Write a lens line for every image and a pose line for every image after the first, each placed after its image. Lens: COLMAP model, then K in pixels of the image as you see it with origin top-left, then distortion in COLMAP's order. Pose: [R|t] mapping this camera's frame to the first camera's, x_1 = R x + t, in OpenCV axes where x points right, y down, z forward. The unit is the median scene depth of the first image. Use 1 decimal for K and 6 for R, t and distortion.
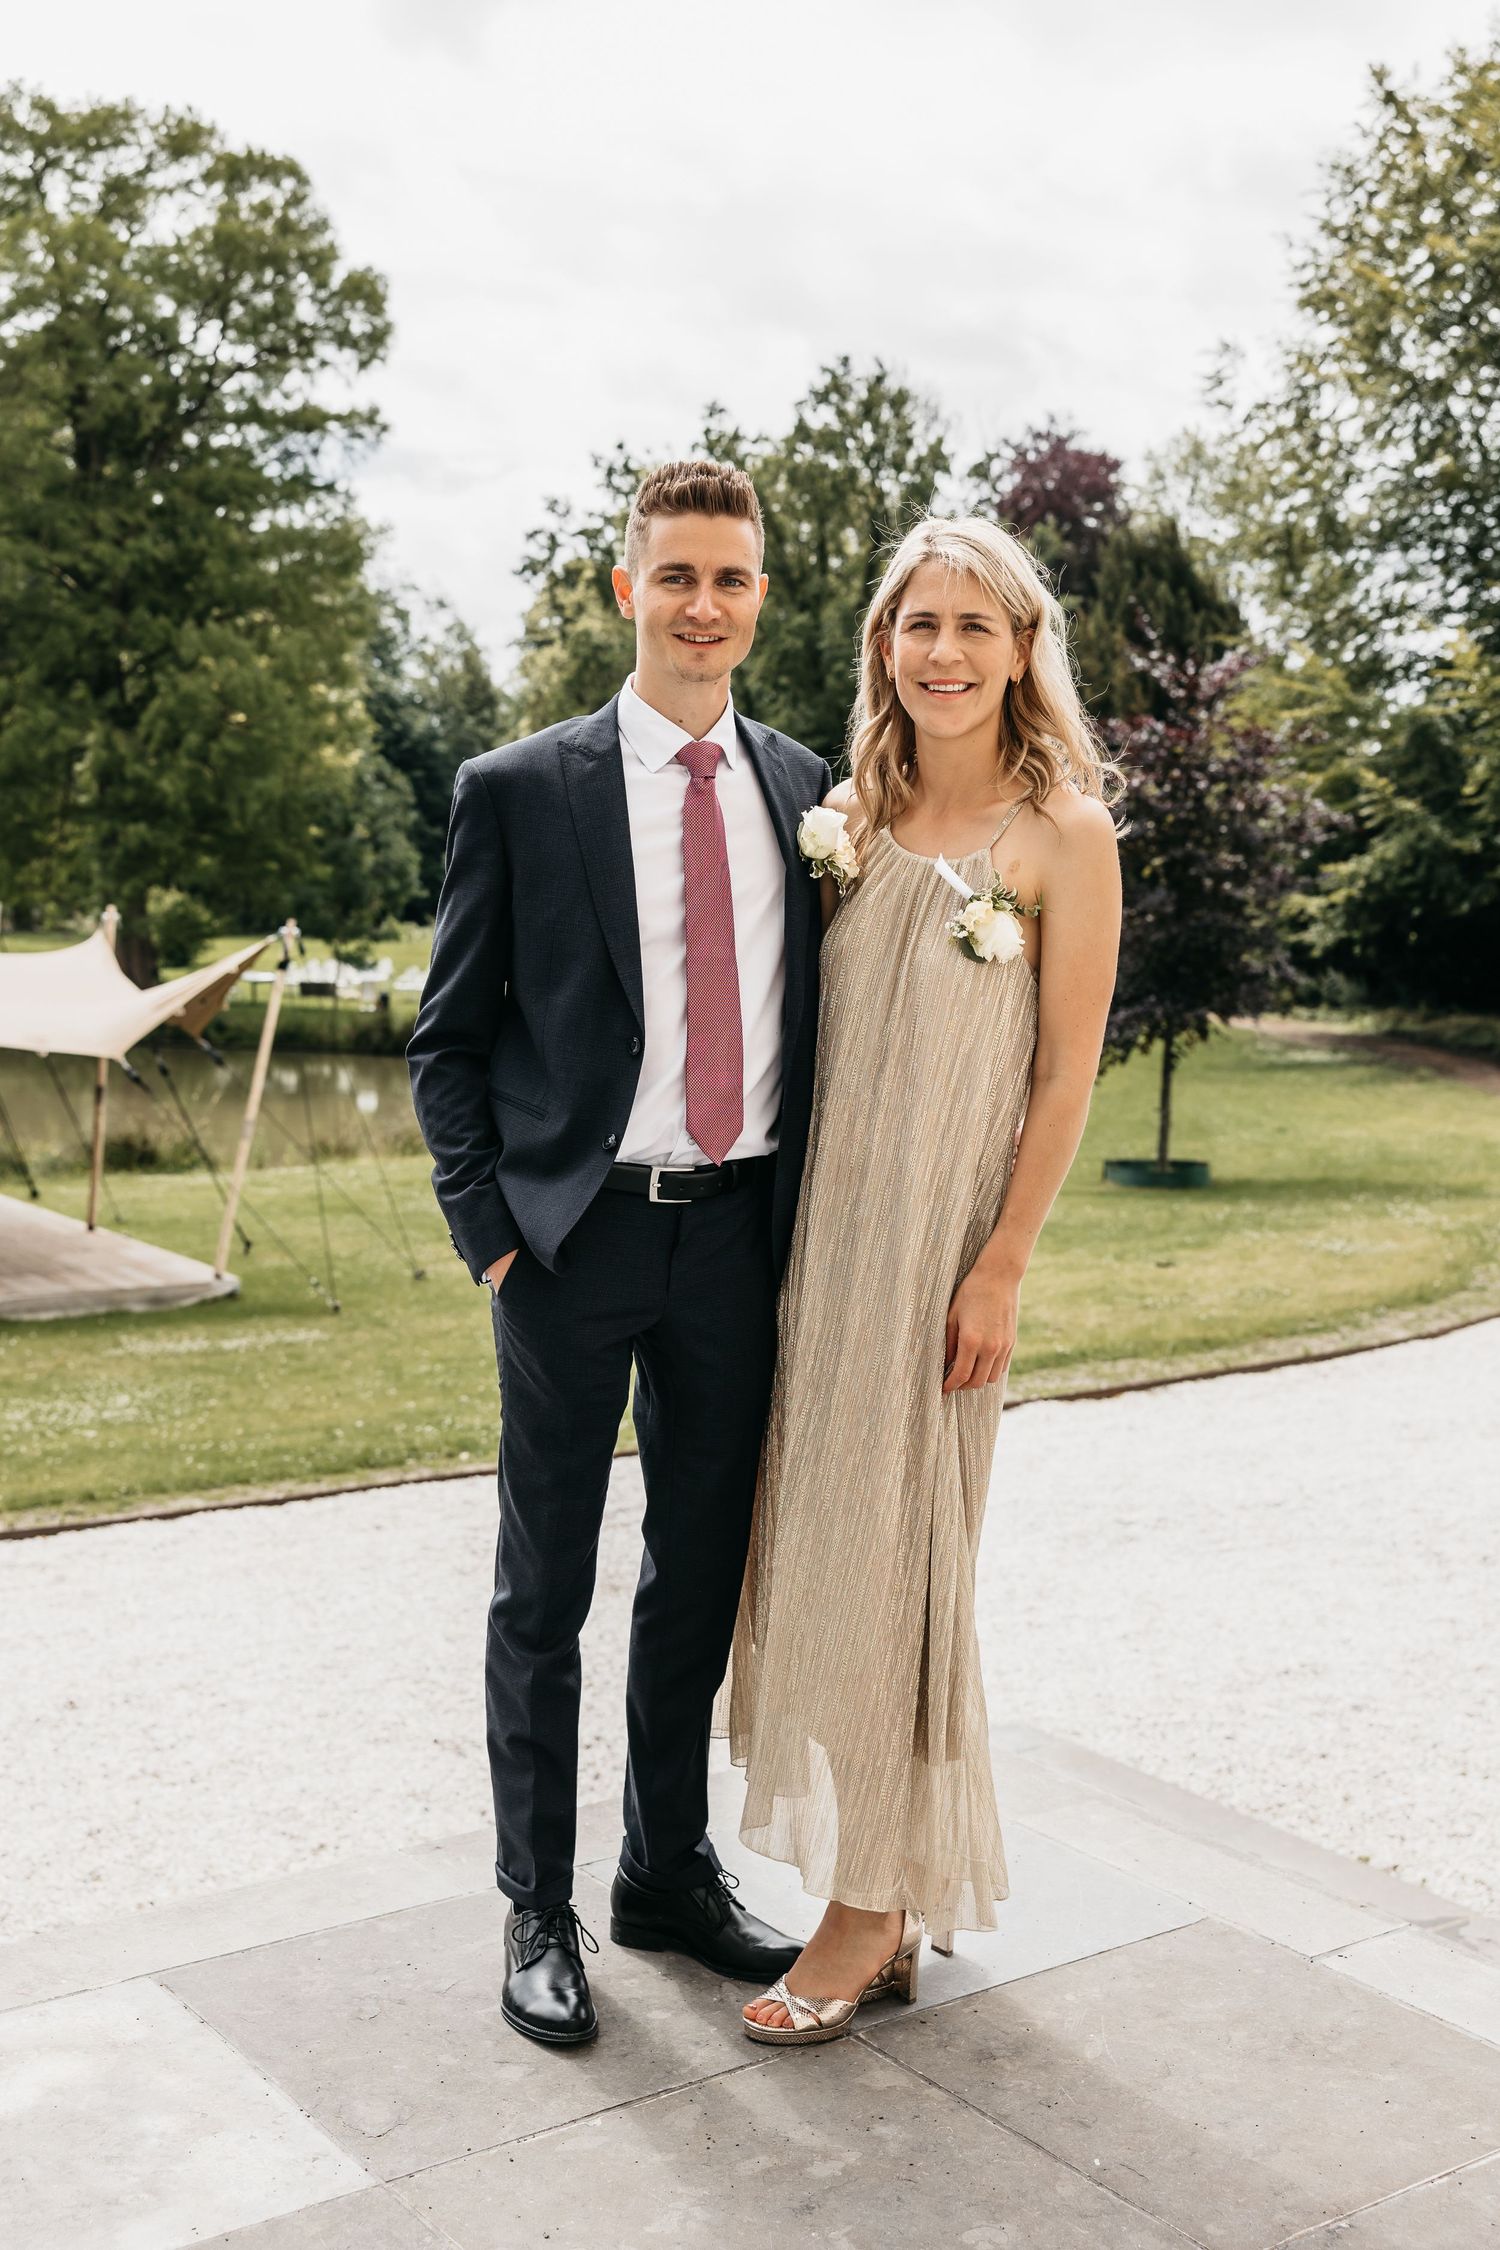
lens RADIAL K [[2384.9, 0, 750.0], [0, 2384.9, 1125.0], [0, 0, 1]] dist [0.011063, 0.023816]
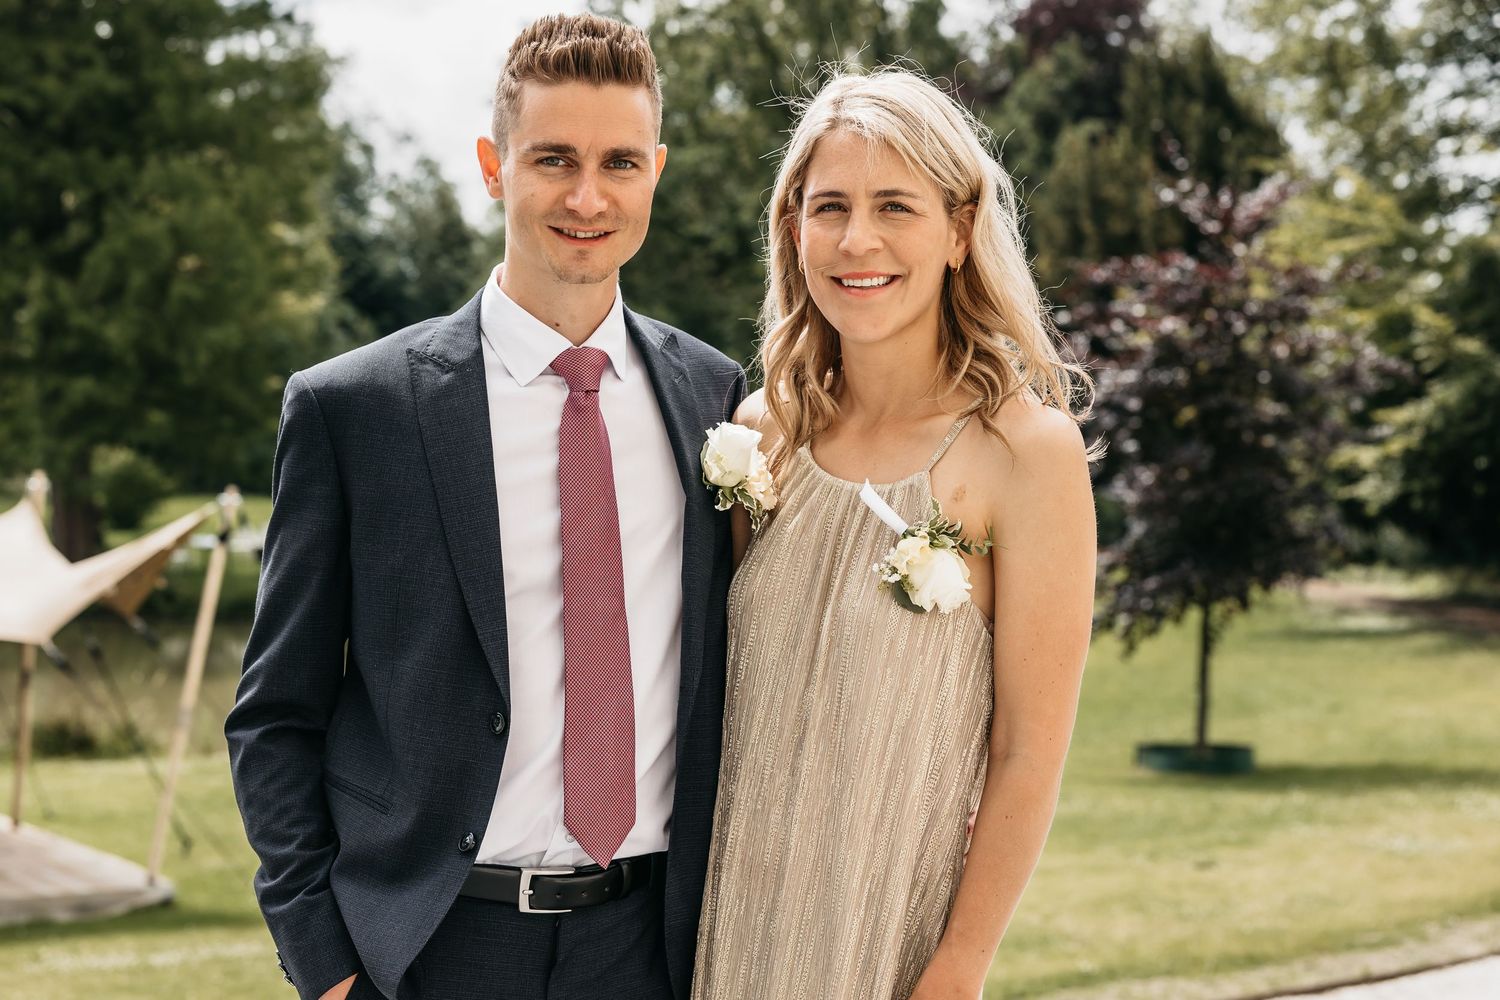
lens RADIAL K [[2380.4, 0, 750.0], [0, 2380.4, 500.0], [0, 0, 1]] dist [0.021766, 0.044616]
pose [[0.999384, -0.007874, -0.034199, 0.034463], [0.006281, 0.998900, -0.046462, -0.036190], [0.034527, 0.046218, 0.998334, 0.095103]]
